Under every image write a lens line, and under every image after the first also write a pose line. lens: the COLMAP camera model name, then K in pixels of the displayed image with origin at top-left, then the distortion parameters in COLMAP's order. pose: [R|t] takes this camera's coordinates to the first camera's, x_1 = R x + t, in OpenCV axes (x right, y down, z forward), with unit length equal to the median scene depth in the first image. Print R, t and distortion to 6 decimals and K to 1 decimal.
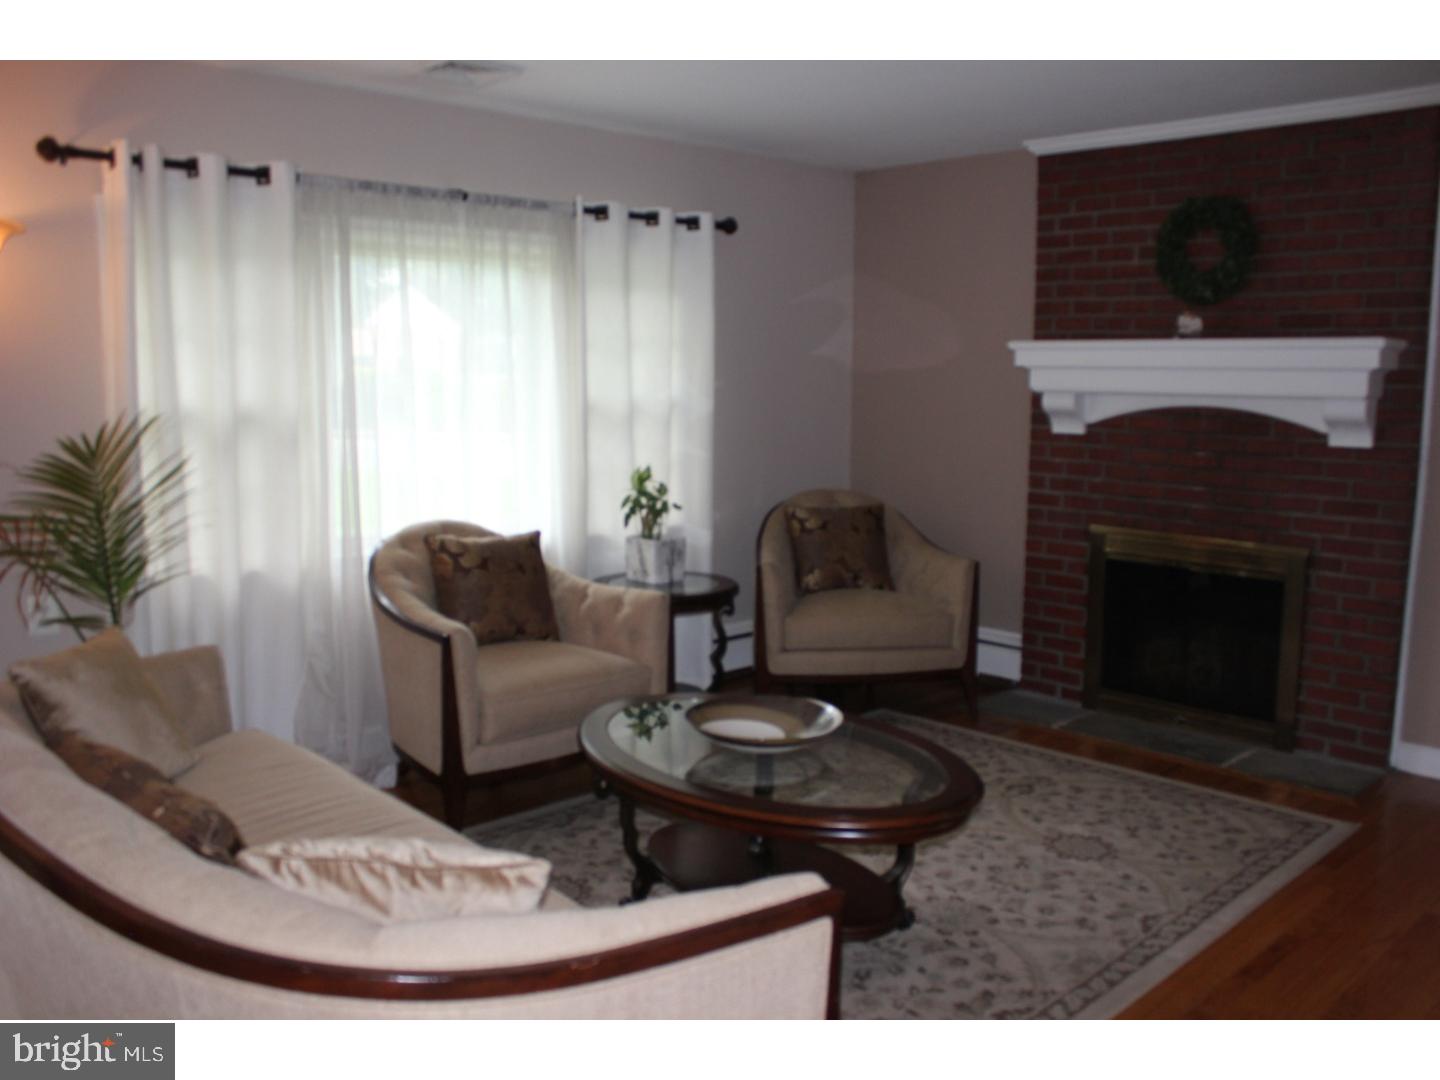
lens RADIAL K [[1226.8, 0, 720.0], [0, 1226.8, 540.0], [0, 0, 1]] dist [-0.180322, 0.187107]
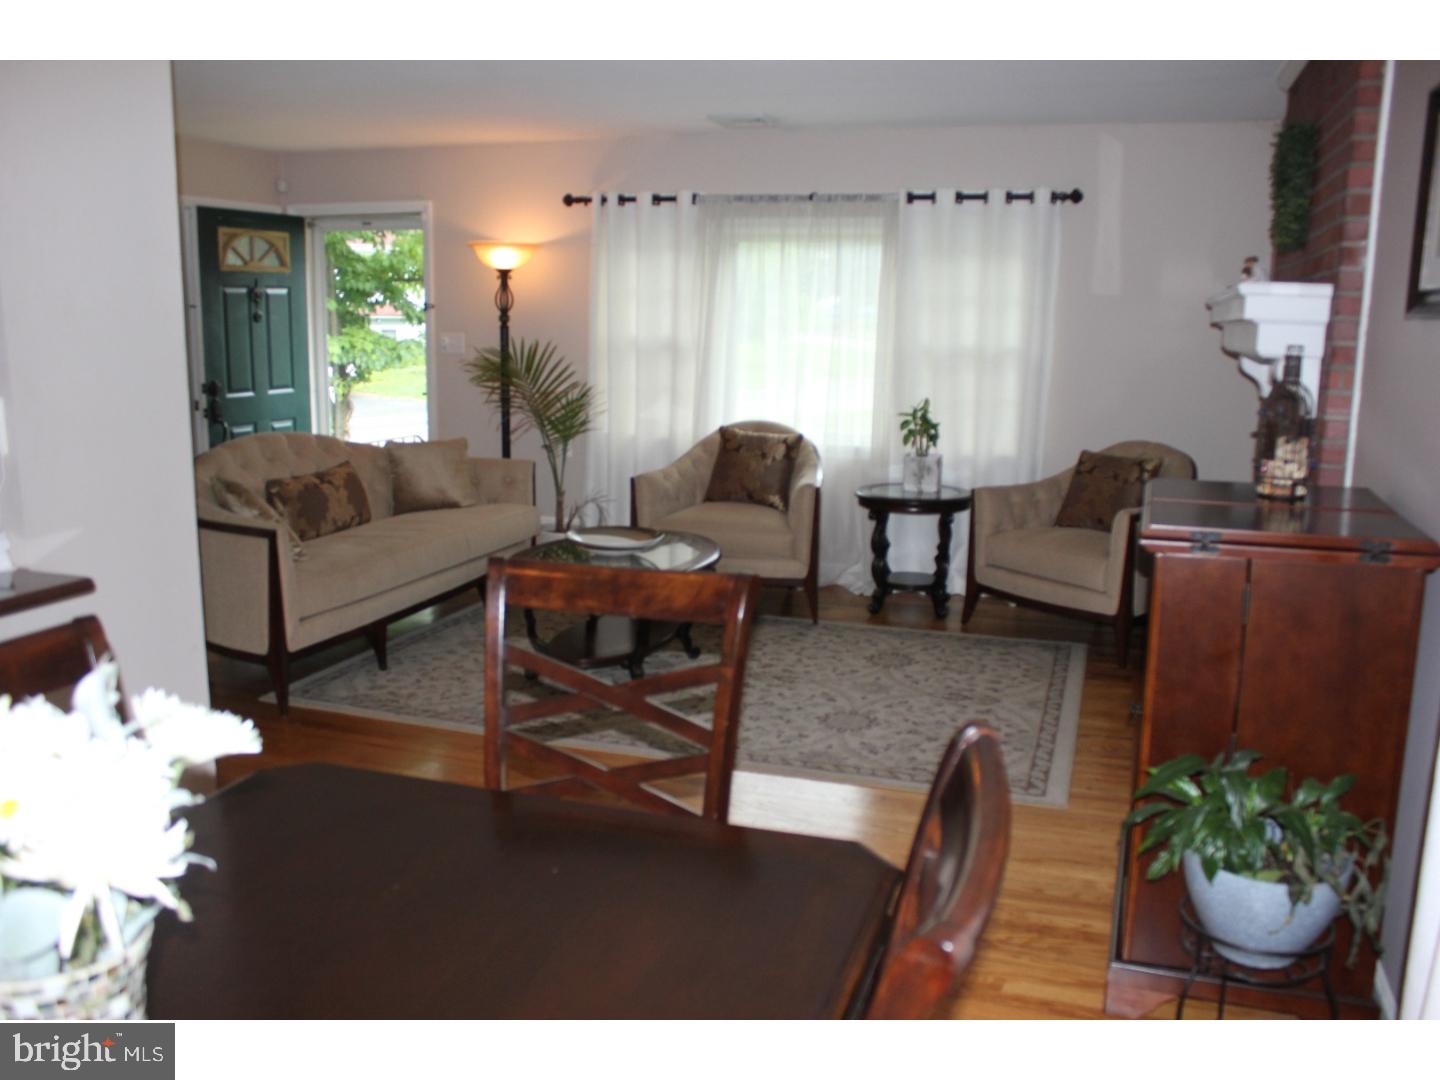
lens RADIAL K [[1226.8, 0, 720.0], [0, 1226.8, 540.0], [0, 0, 1]] dist [-0.180322, 0.187107]
pose [[0.464371, 0.161039, -0.870876, 1.127239], [-0.129775, 0.985088, 0.112960, -0.036793], [0.876081, 0.060563, 0.478345, 0.264684]]
